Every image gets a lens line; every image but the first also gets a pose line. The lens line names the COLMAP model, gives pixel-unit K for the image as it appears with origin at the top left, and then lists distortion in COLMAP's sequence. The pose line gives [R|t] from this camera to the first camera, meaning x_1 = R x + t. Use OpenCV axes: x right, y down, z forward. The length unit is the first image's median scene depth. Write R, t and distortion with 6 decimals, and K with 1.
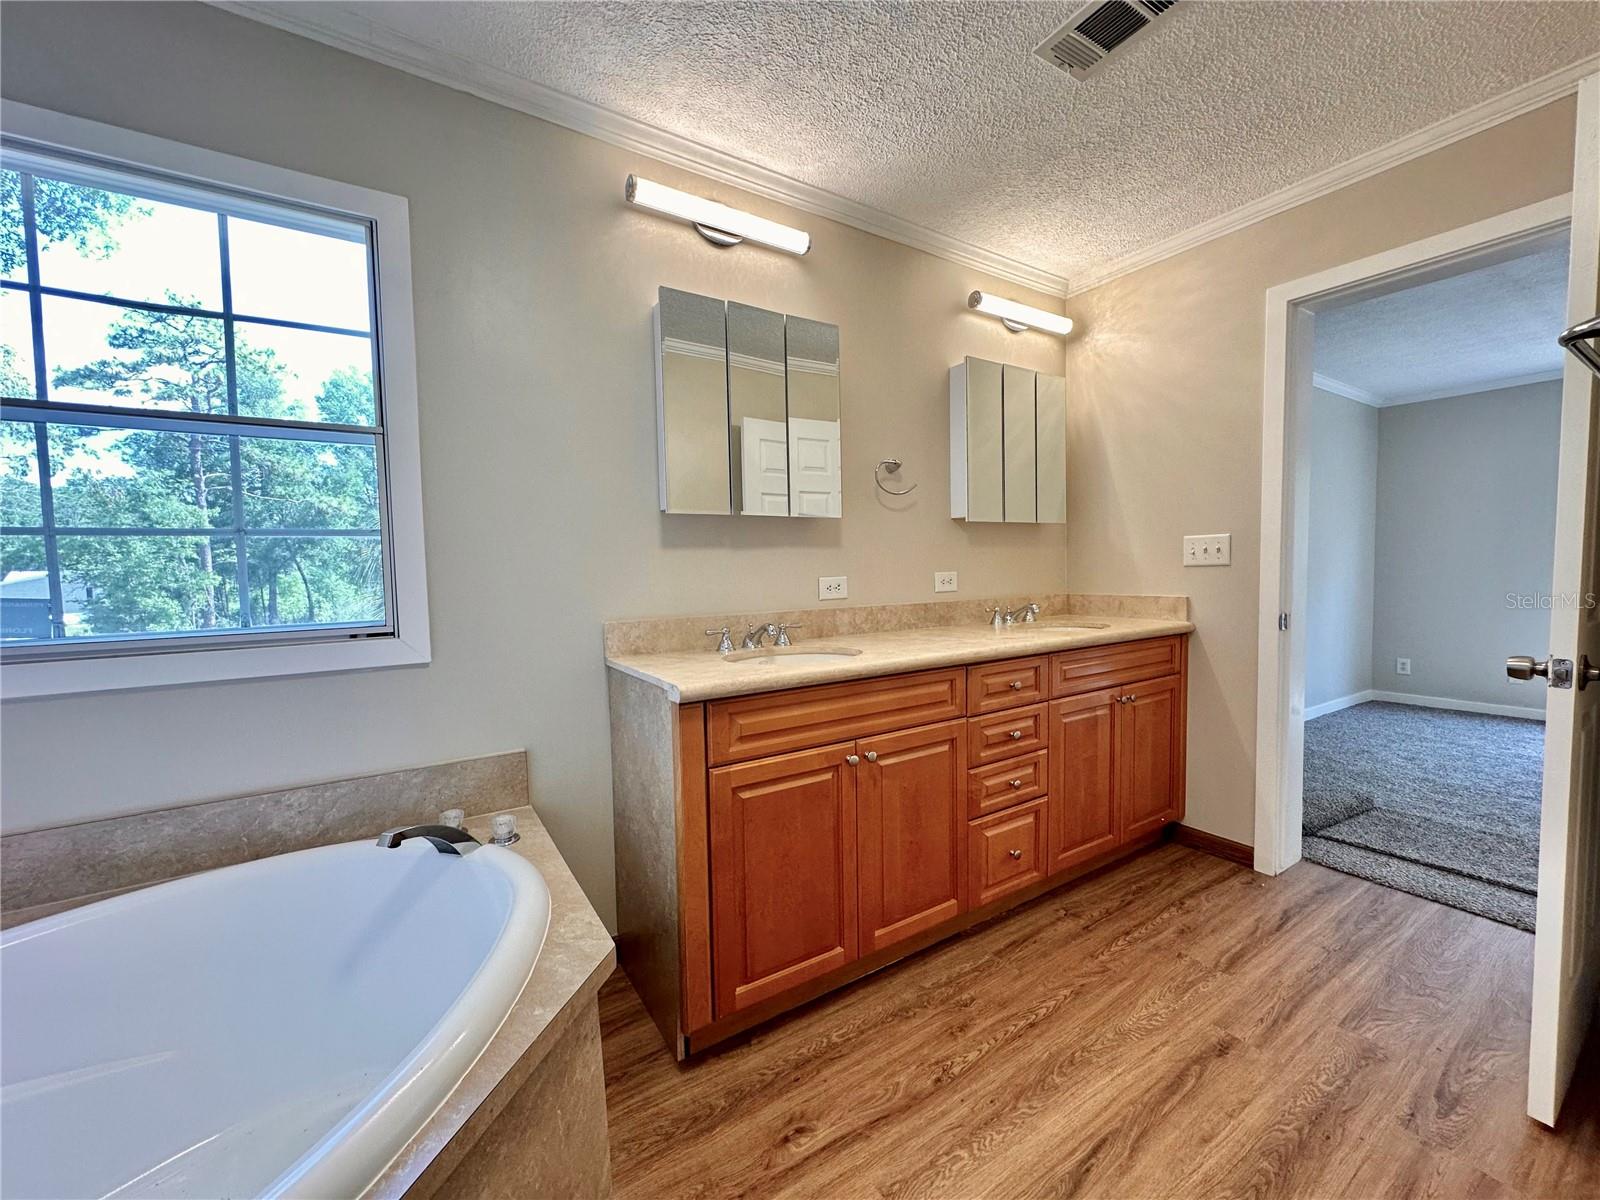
lens RADIAL K [[639.0, 0, 800.9], [0, 639.0, 601.6], [0, 0, 1]] dist [-0.001475, 0.000712]
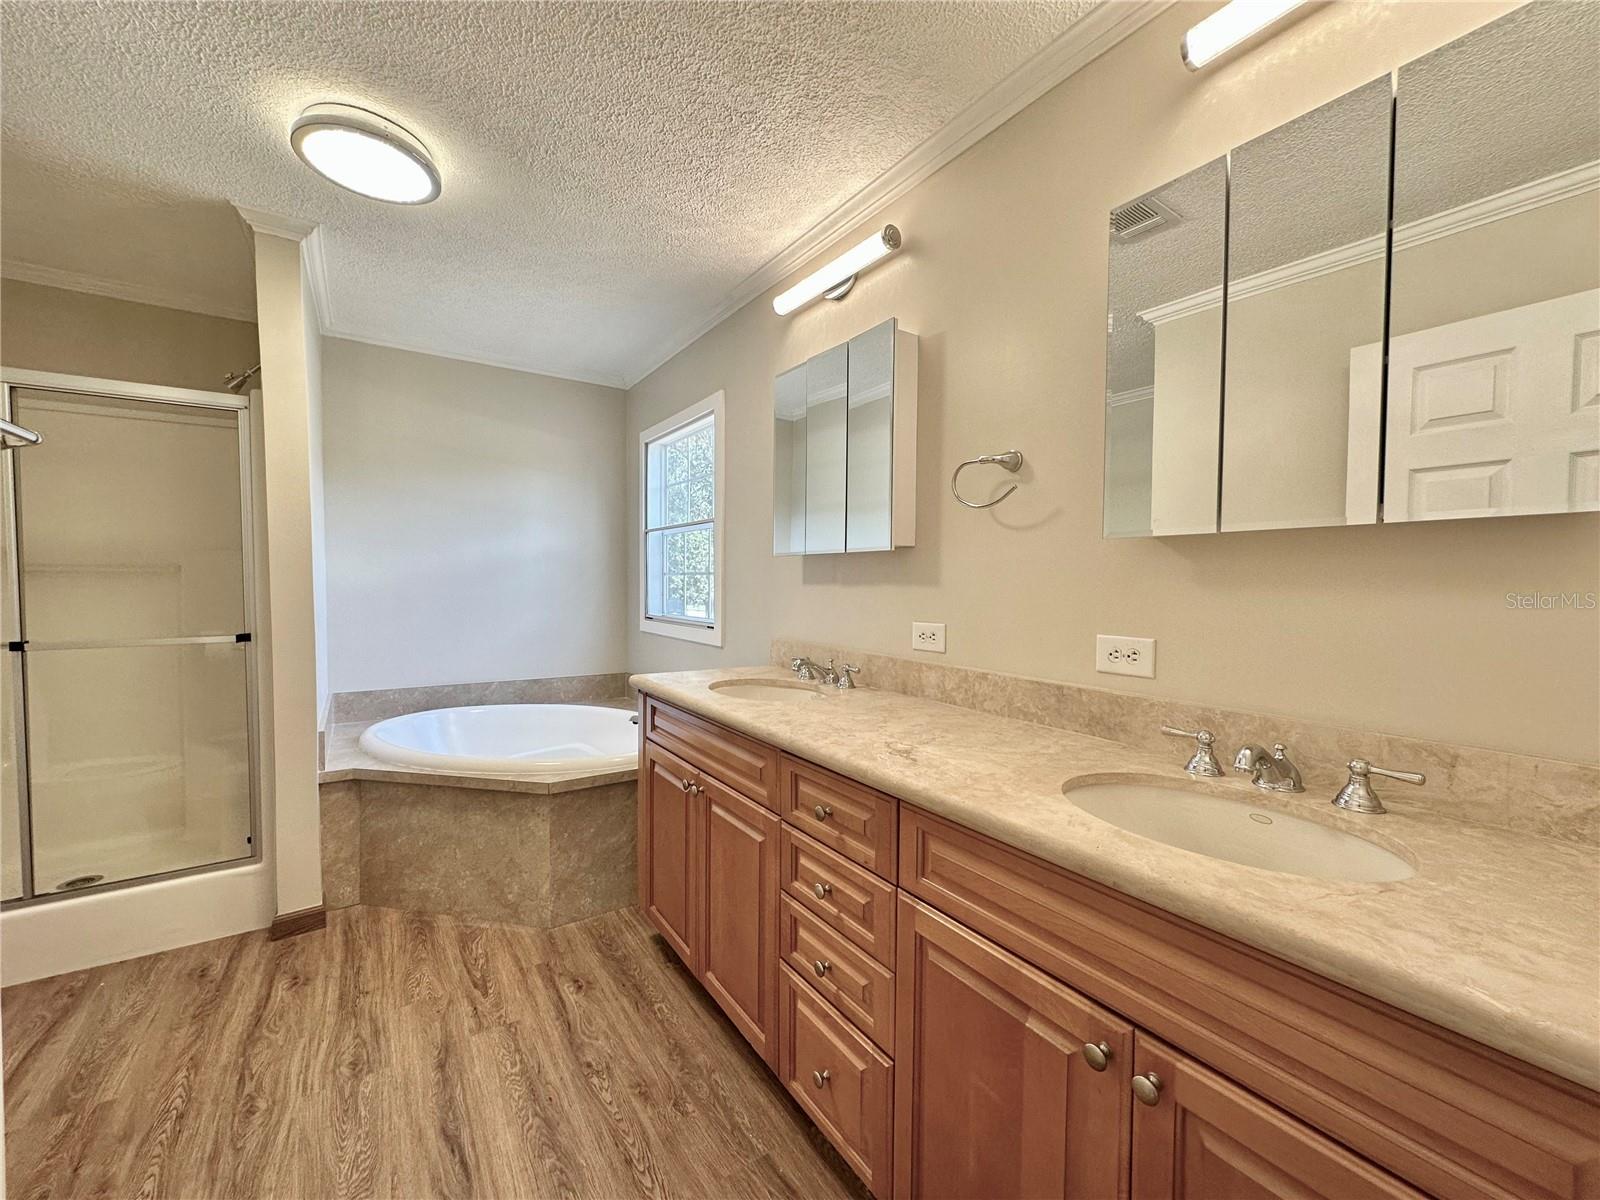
lens RADIAL K [[639.0, 0, 800.9], [0, 639.0, 601.6], [0, 0, 1]] dist [-0.001475, 0.000712]
pose [[0.022550, 0.052358, -0.998374, 1.123350], [-0.067290, 0.996443, 0.050737, -0.126956], [0.997479, 0.066037, 0.025992, 1.110419]]
